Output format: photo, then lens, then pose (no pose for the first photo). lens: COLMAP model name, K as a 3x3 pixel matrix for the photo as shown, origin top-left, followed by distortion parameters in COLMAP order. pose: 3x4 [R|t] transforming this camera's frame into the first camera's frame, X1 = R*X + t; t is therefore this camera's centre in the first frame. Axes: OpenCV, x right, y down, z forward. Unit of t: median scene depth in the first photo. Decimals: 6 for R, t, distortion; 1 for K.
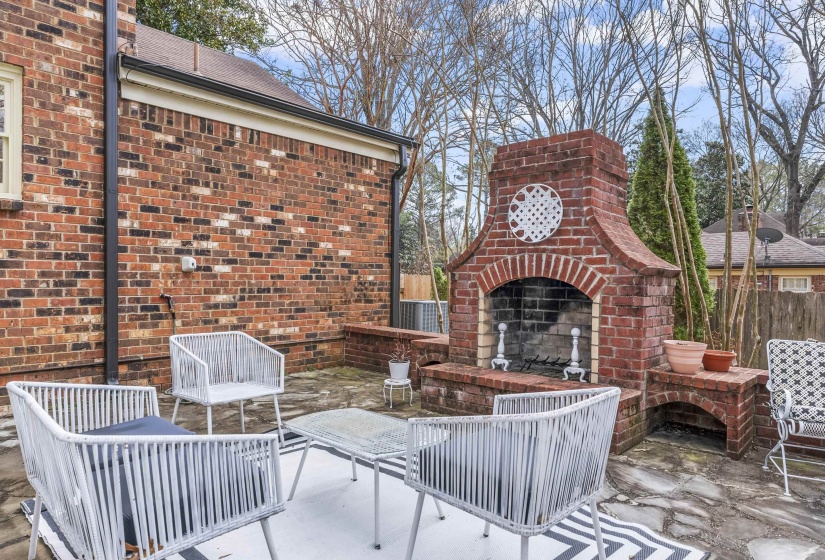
lens RADIAL K [[498.4, 0, 412.5], [0, 498.4, 280.0], [0, 0, 1]] dist [0.002124, 0.000458]
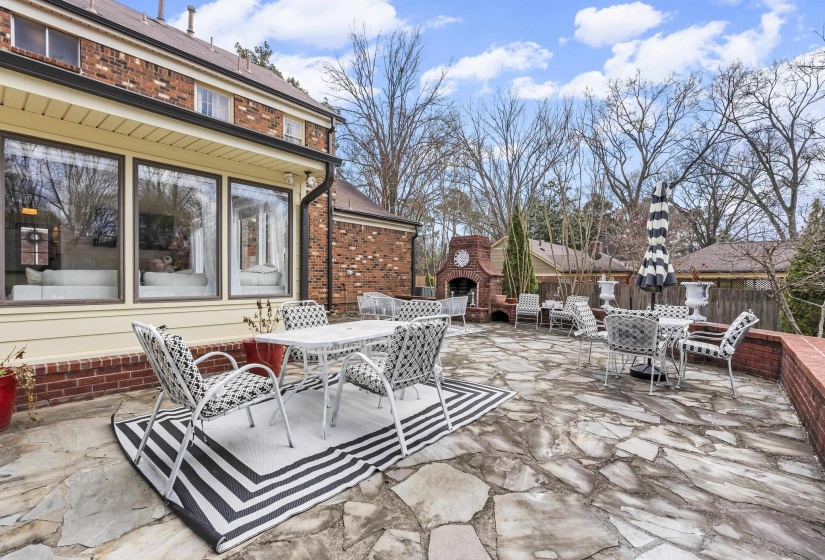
lens RADIAL K [[369.0, 0, 412.5], [0, 369.0, 280.0], [0, 0, 1]] dist [0.000232, -0.000038]
pose [[0.999540, 0.000892, 0.030306, -0.146165], [-0.000981, 0.999995, 0.002908, 0.005110], [-0.030303, -0.002936, 0.999536, -1.330676]]
